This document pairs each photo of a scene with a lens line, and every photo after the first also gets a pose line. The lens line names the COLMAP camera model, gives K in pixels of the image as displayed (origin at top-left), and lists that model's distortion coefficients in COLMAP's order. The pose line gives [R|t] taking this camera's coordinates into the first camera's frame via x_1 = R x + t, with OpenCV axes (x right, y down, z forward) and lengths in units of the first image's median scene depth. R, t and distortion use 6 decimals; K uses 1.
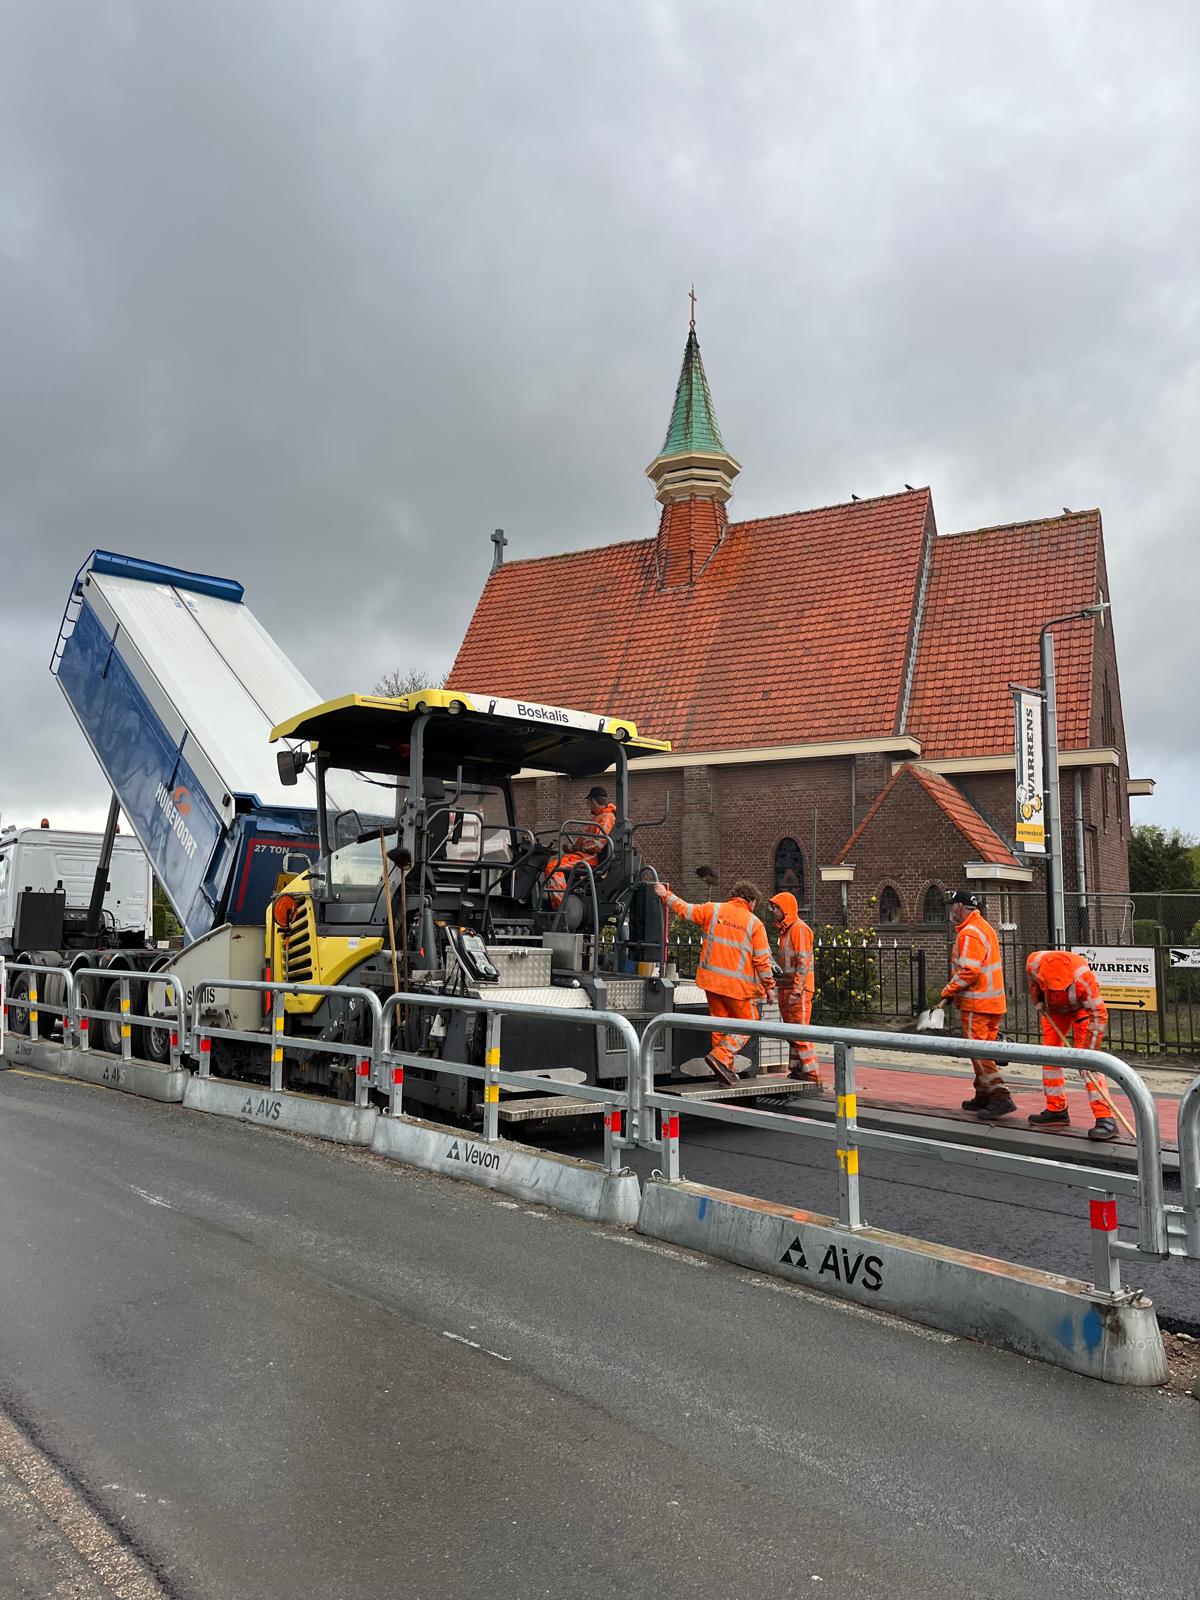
lens RADIAL K [[1229.9, 0, 600.0], [0, 1229.9, 800.0], [0, 0, 1]] dist [0.068063, 0.000961]
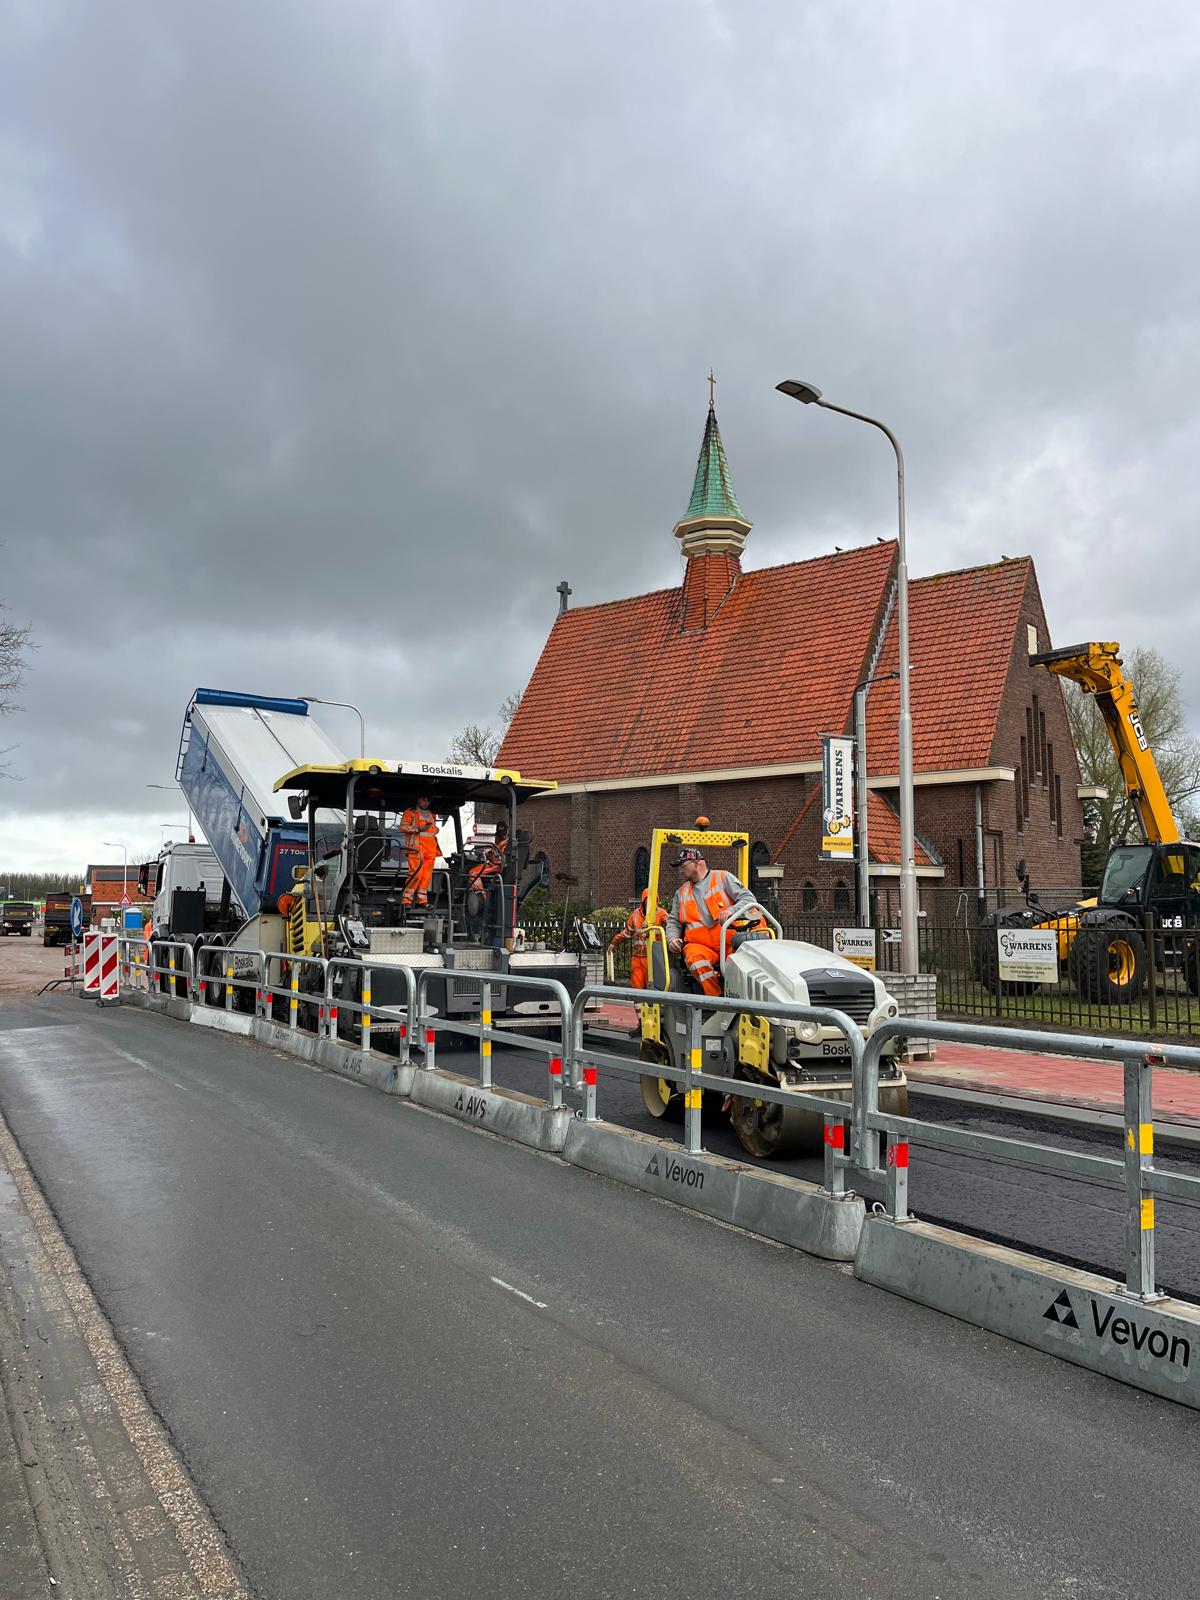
lens RADIAL K [[1212.1, 0, 600.0], [0, 1212.1, 800.0], [0, 0, 1]] dist [0.129182, 0.000410]
pose [[0.985703, -0.016600, -0.167672, 0.189748], [0.017992, 0.999815, 0.006783, -0.020378], [0.167529, -0.009702, 0.985819, -0.200926]]
